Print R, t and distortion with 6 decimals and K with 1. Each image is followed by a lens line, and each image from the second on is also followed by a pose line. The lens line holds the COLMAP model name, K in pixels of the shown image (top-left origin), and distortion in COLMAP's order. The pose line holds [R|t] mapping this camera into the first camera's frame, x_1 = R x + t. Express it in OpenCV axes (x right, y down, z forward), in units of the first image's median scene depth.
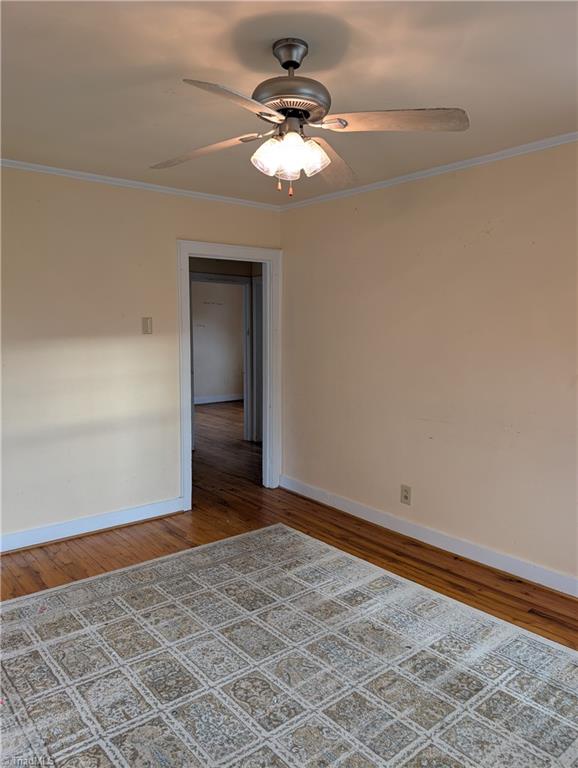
lens RADIAL K [[557.7, 0, 296.6], [0, 557.7, 383.3], [0, 0, 1]] dist [0.026958, -0.020059]
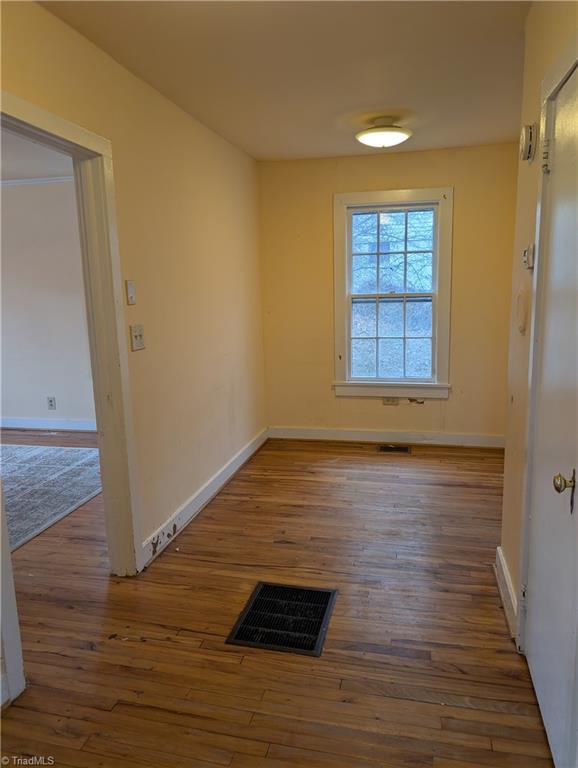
lens RADIAL K [[557.7, 0, 278.5], [0, 557.7, 375.9], [0, 0, 1]] dist [0.026958, -0.020059]
pose [[-0.810383, 0.116475, -0.574206, -0.003828], [-0.033222, 0.969329, 0.243511, -0.262255], [0.584958, 0.216413, -0.781658, 2.644403]]
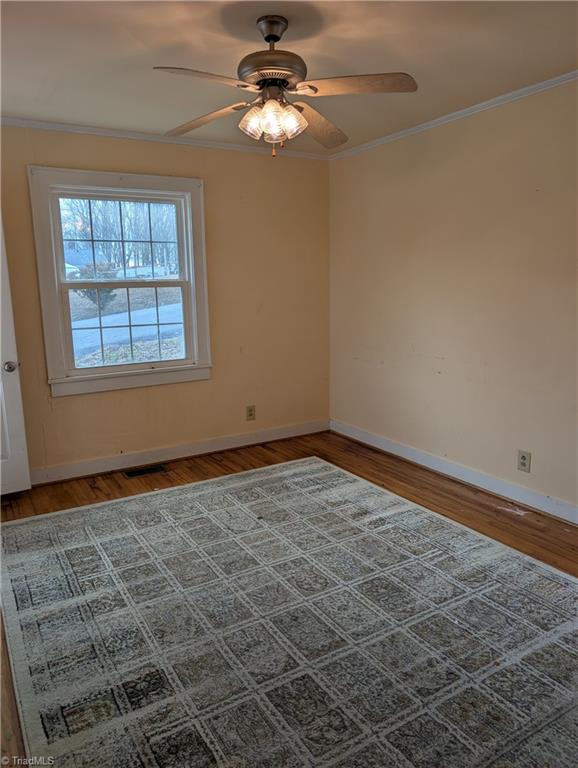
lens RADIAL K [[557.7, 0, 291.5], [0, 557.7, 371.2], [0, 0, 1]] dist [0.026958, -0.020059]
pose [[-0.987896, -0.013929, 0.154494, -0.184675], [0.027079, 0.965182, 0.260173, -0.164711], [-0.152739, 0.261207, -0.953122, 1.738443]]
